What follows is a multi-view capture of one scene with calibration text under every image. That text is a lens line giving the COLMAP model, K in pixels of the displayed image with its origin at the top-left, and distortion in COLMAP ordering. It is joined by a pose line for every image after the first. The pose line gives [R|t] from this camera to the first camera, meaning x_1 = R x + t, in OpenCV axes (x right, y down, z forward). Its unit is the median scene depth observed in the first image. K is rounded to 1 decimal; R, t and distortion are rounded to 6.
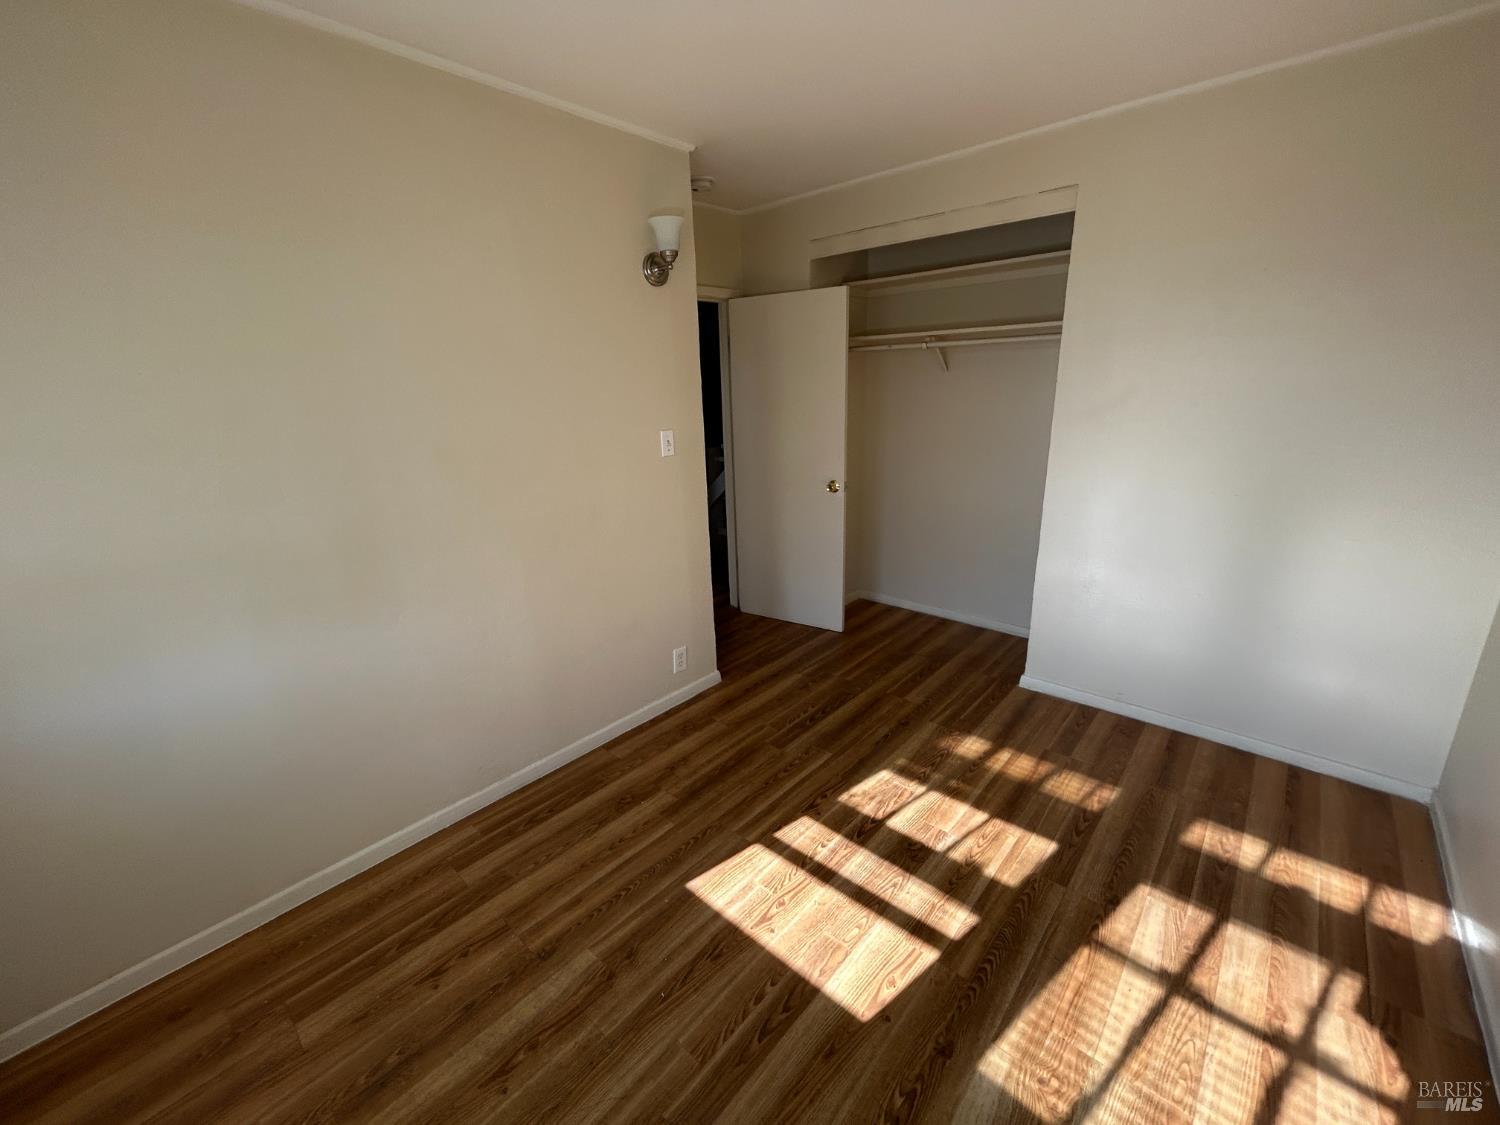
lens RADIAL K [[608.4, 0, 743.3], [0, 608.4, 565.7], [0, 0, 1]] dist [-0.003299, 0.001634]
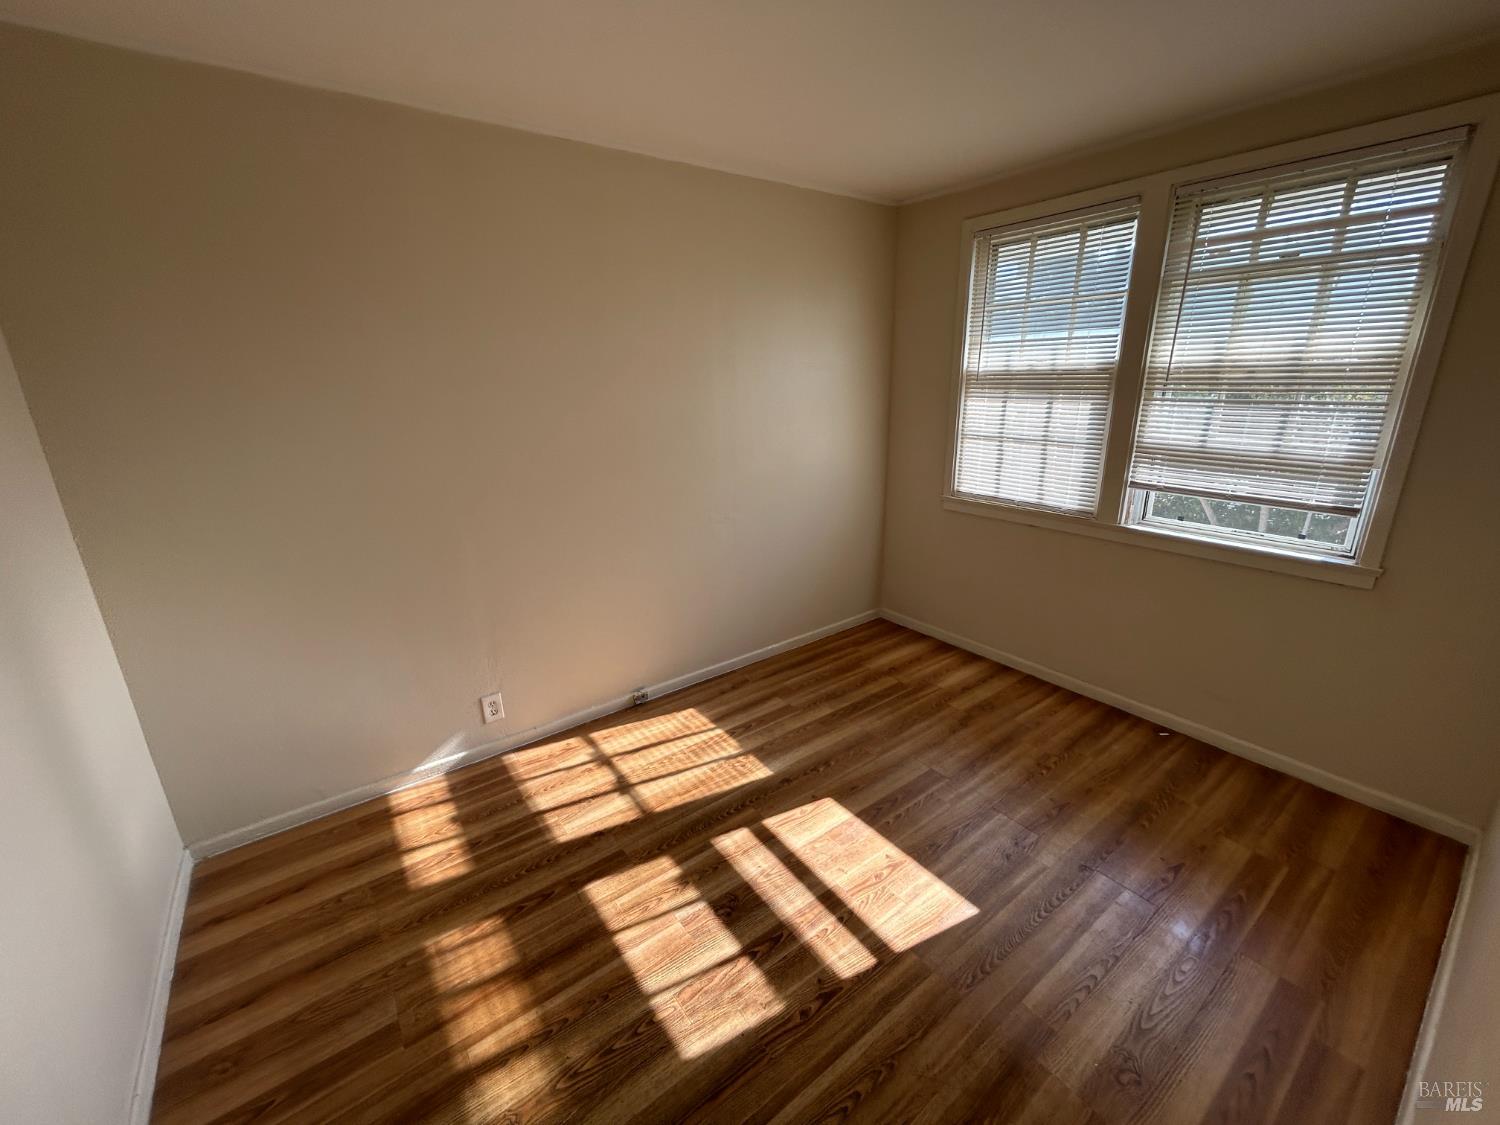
lens RADIAL K [[608.4, 0, 741.9], [0, 608.4, 557.6], [0, 0, 1]] dist [-0.003299, 0.001634]
pose [[-0.978046, -0.007722, 0.208244, 0.077154], [0.110090, 0.829331, 0.547805, -0.521776], [-0.176933, 0.558704, -0.810274, 1.564551]]
